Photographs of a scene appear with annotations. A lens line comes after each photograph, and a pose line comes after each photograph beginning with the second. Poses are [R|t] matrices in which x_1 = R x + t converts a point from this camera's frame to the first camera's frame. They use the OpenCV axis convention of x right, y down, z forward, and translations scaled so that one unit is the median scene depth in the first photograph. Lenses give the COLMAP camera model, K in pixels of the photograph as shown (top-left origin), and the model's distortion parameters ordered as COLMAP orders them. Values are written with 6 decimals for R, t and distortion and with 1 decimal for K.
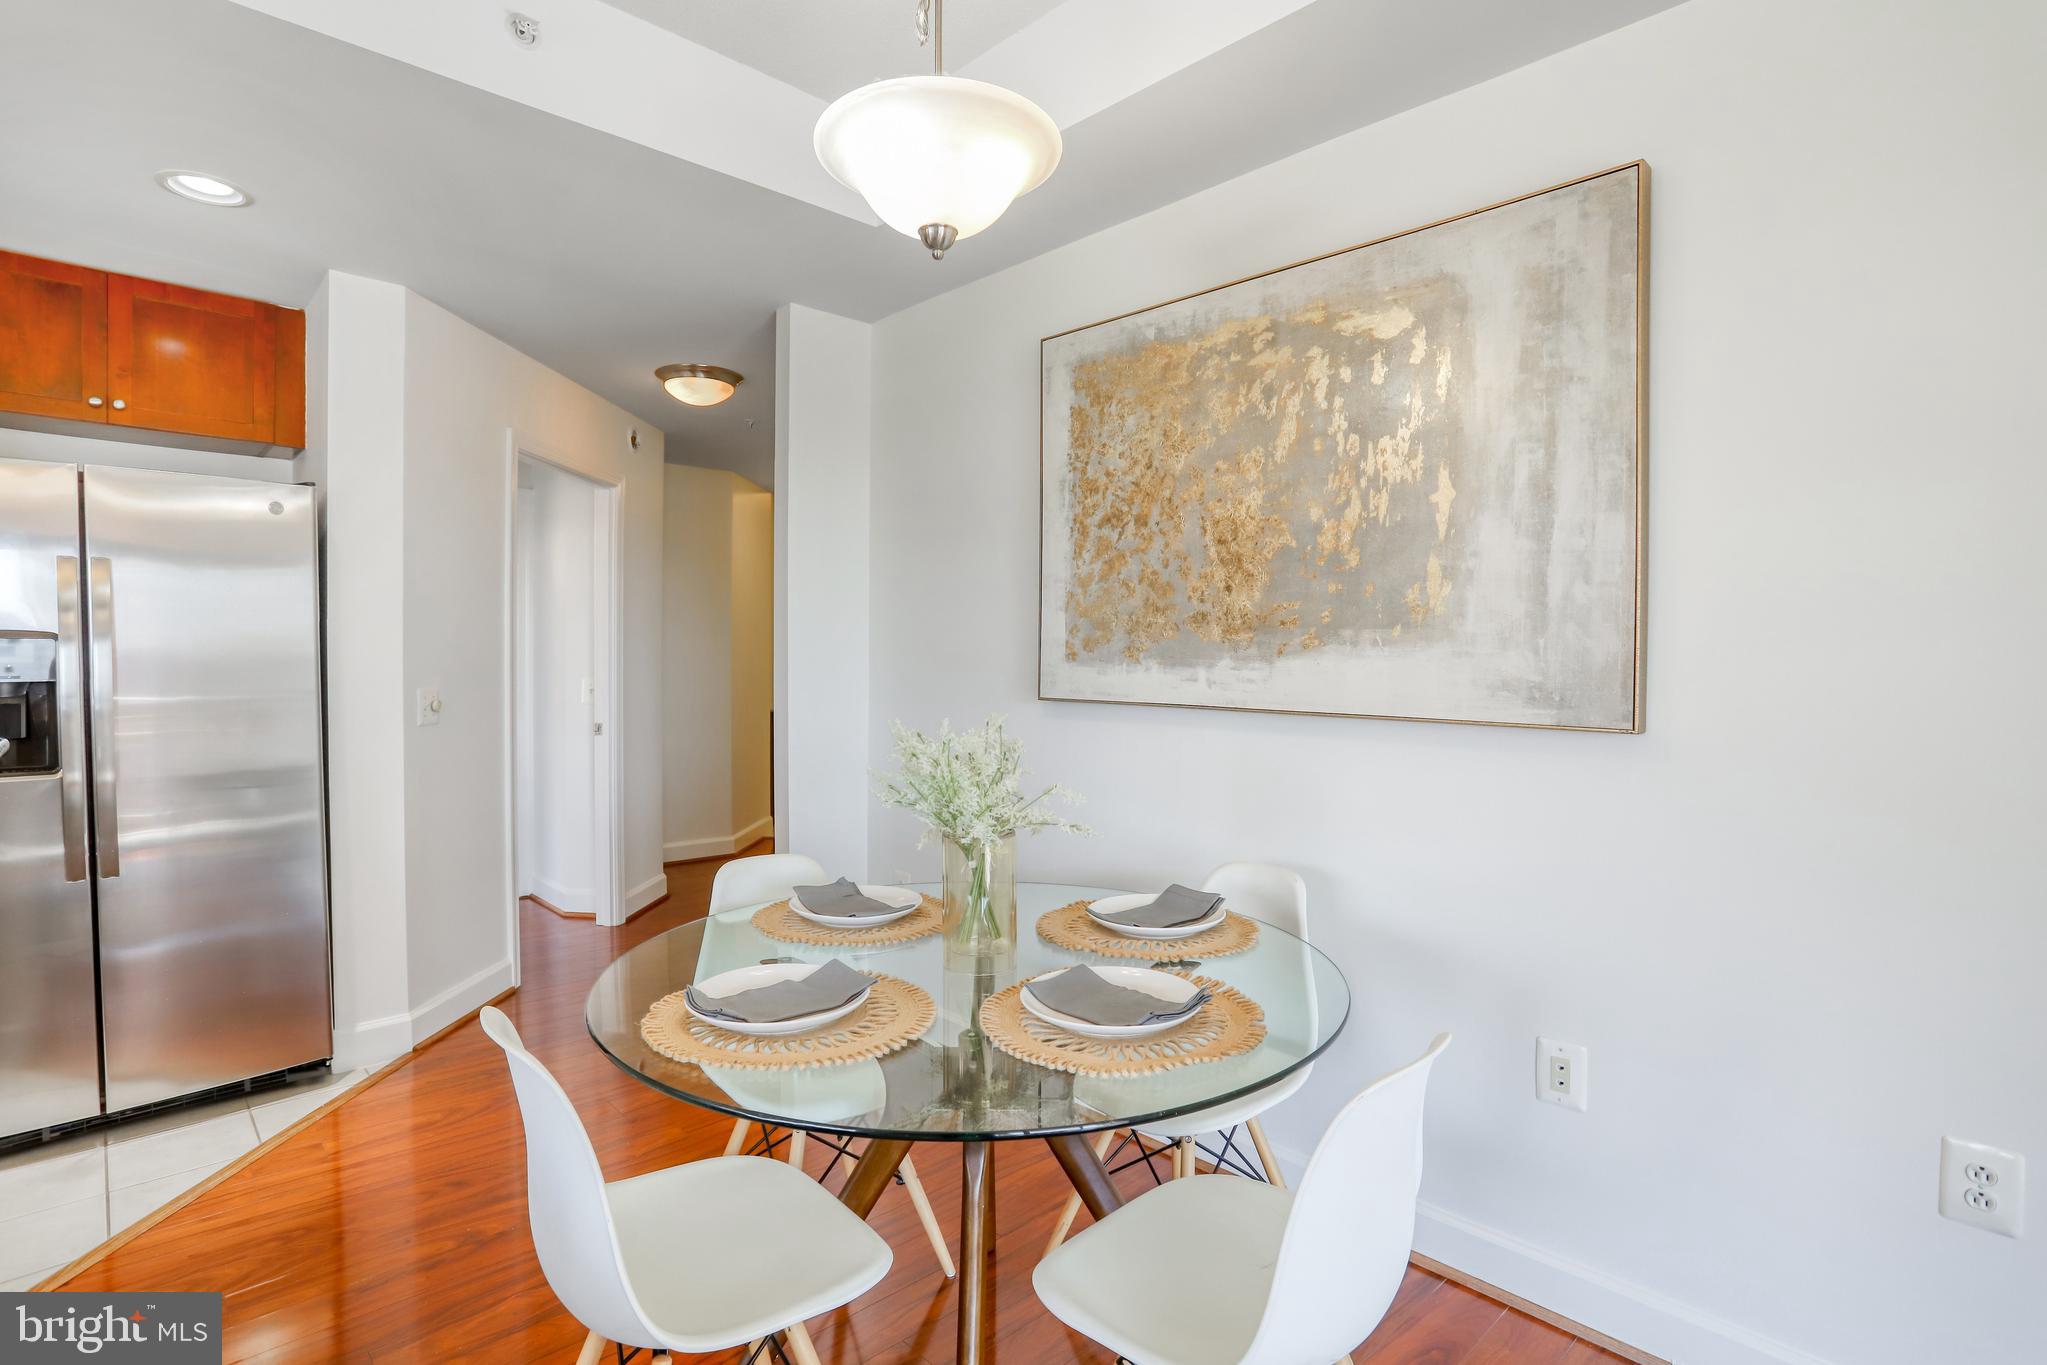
lens RADIAL K [[1011.3, 0, 1023.5], [0, 1011.3, 682.5], [0, 0, 1]] dist [-0.085498, 0.040880]
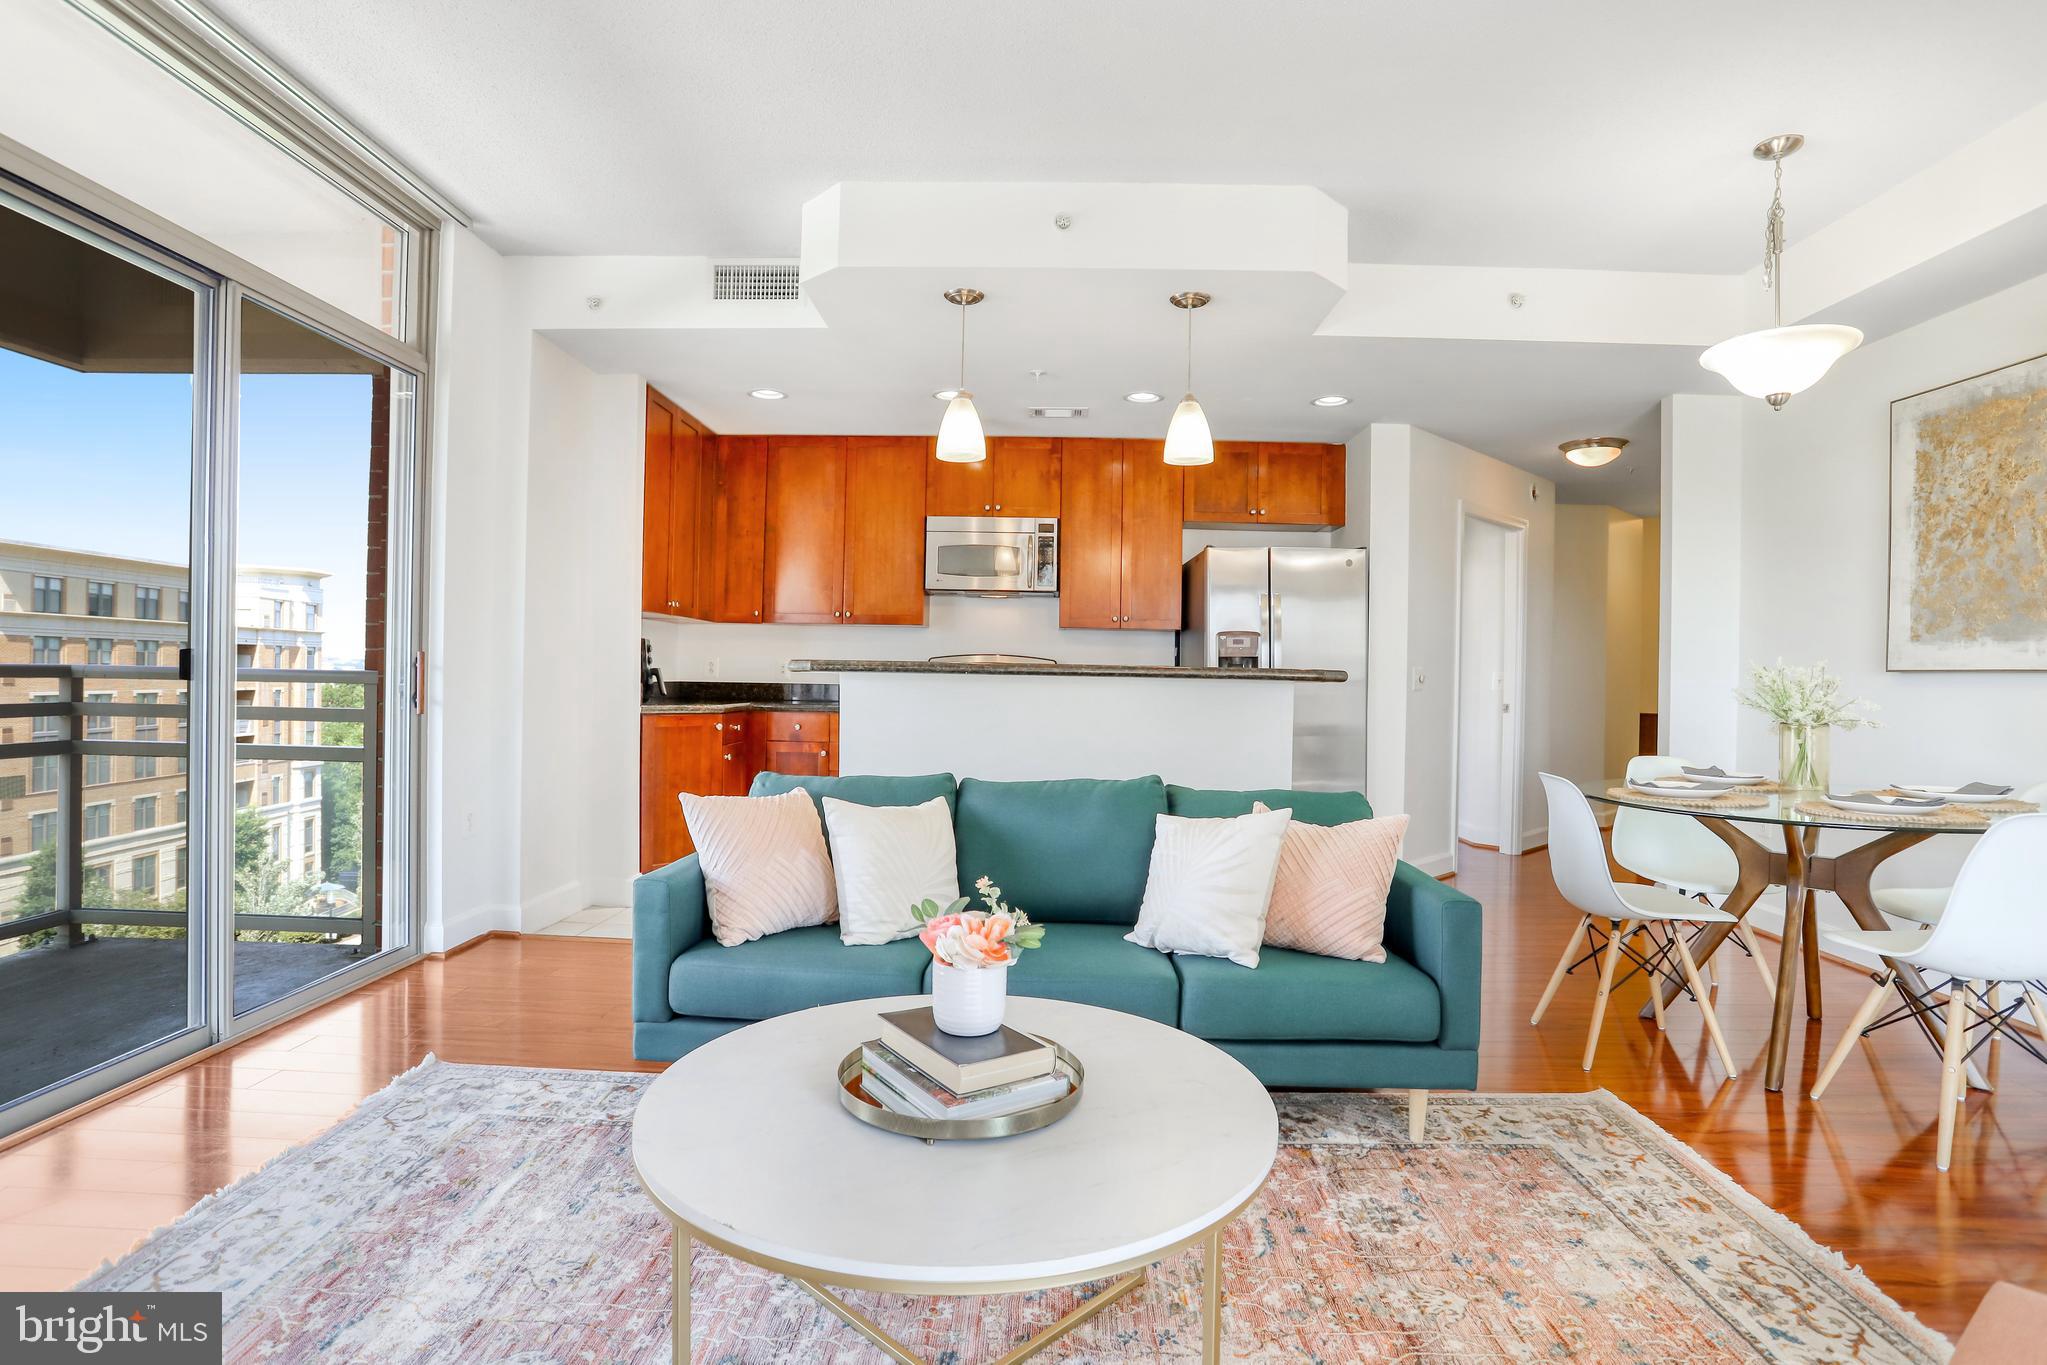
lens RADIAL K [[1022.4, 0, 1023.5], [0, 1022.4, 682.5], [0, 0, 1]] dist [-0.074446, 0.032535]
pose [[0.708735, 0.010637, -0.705395, 0.141150], [-0.029352, 0.999465, -0.014419, 0.094498], [0.704864, 0.030924, 0.708668, -0.821628]]
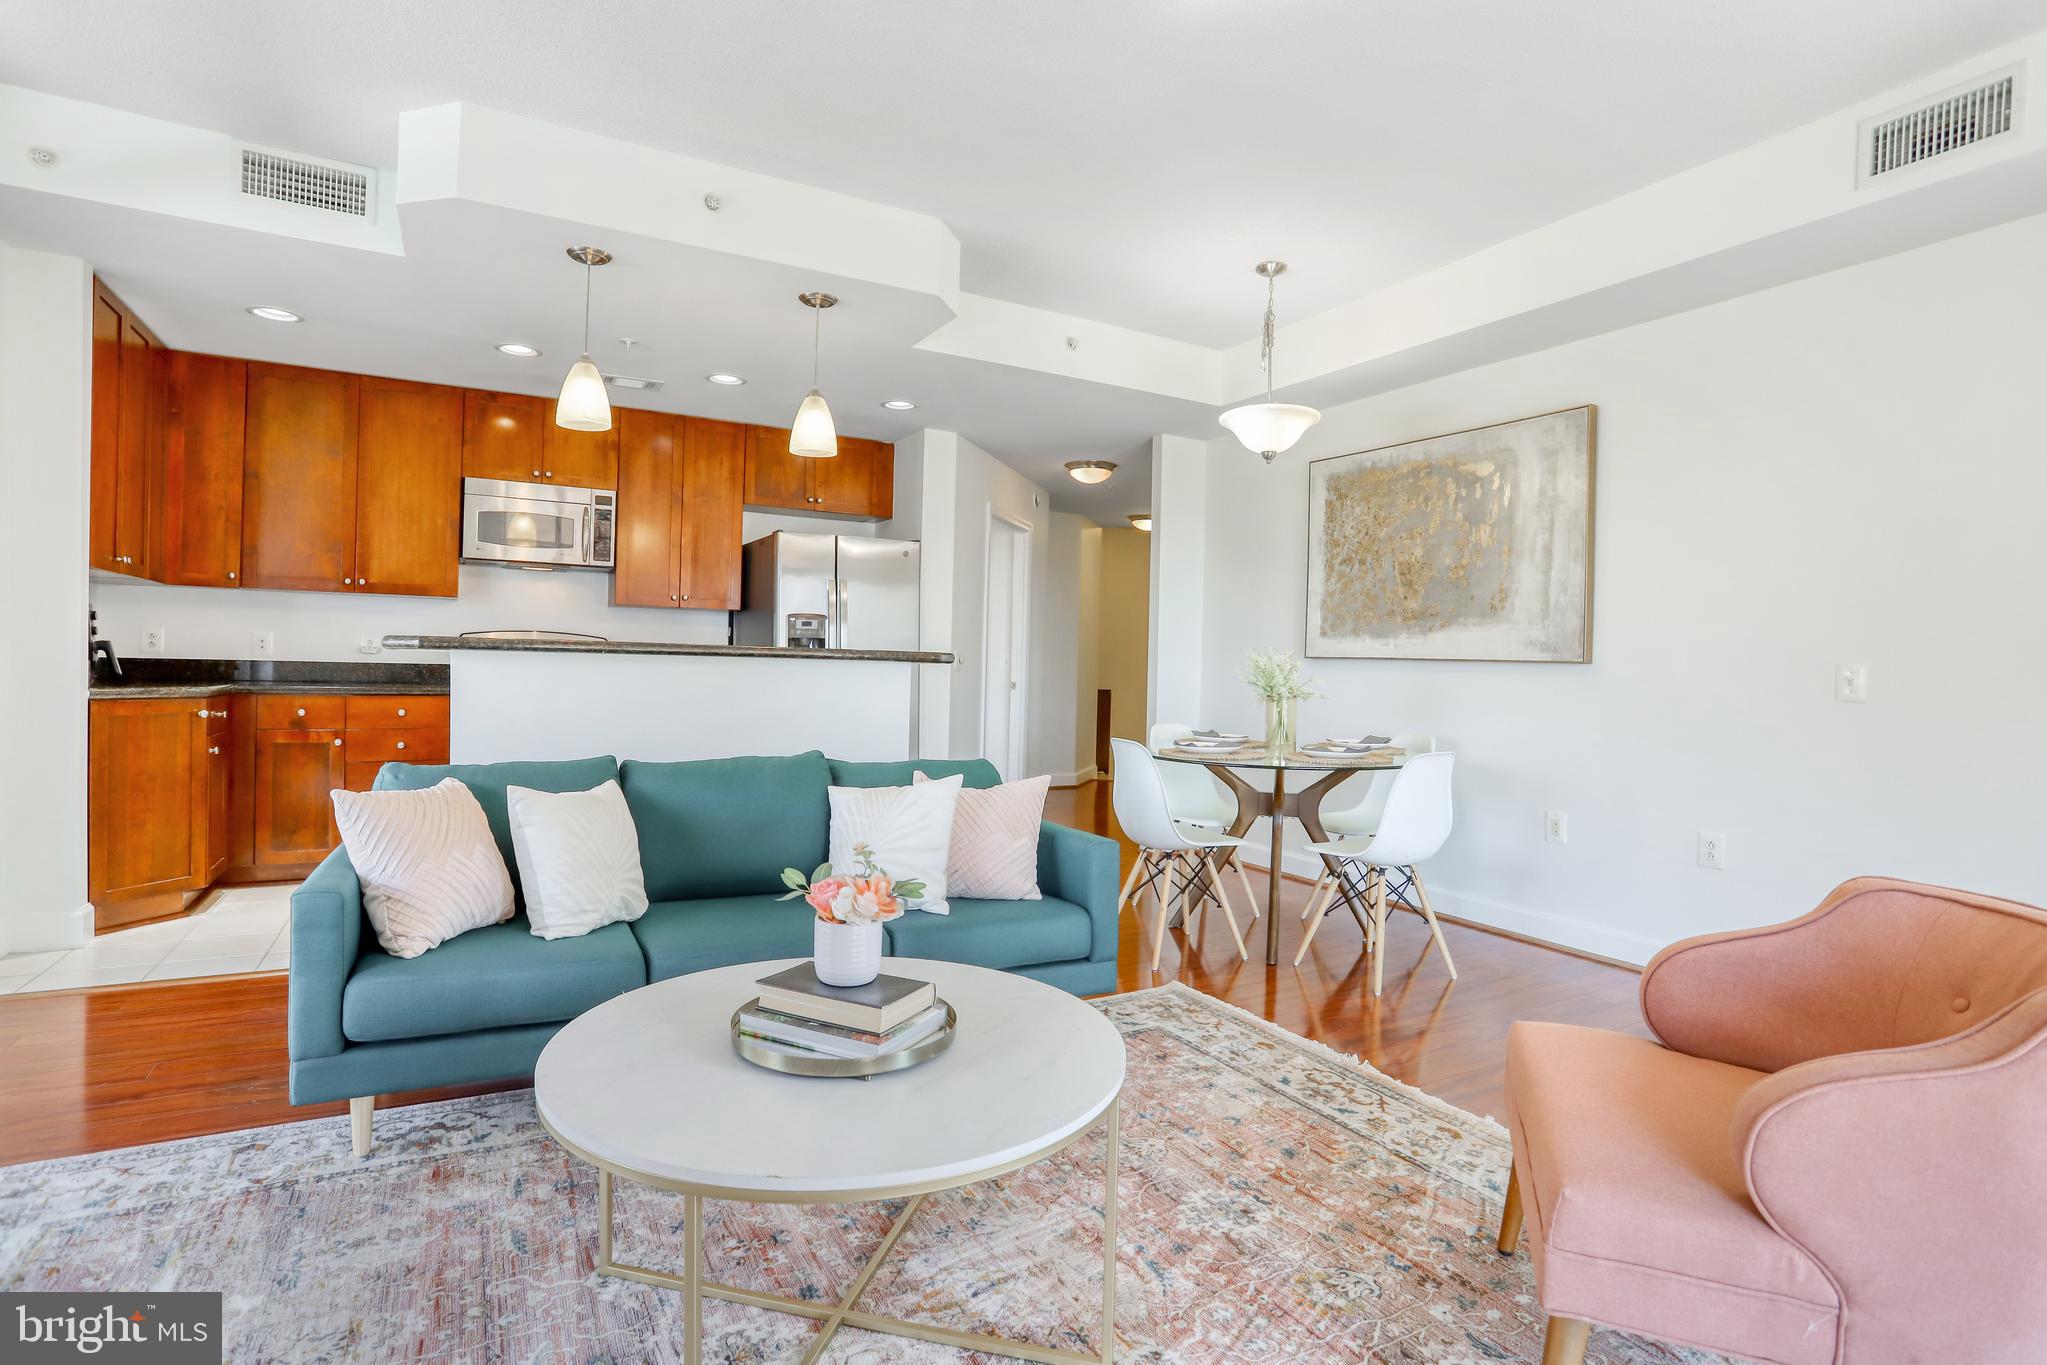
lens RADIAL K [[1011.3, 0, 1023.5], [0, 1011.3, 682.5], [0, 0, 1]] dist [-0.085498, 0.040880]
pose [[0.968973, 0.021656, -0.246218, -0.033889], [-0.024355, 0.999672, -0.007922, 0.100294], [0.245966, 0.013673, 0.969182, -1.015708]]
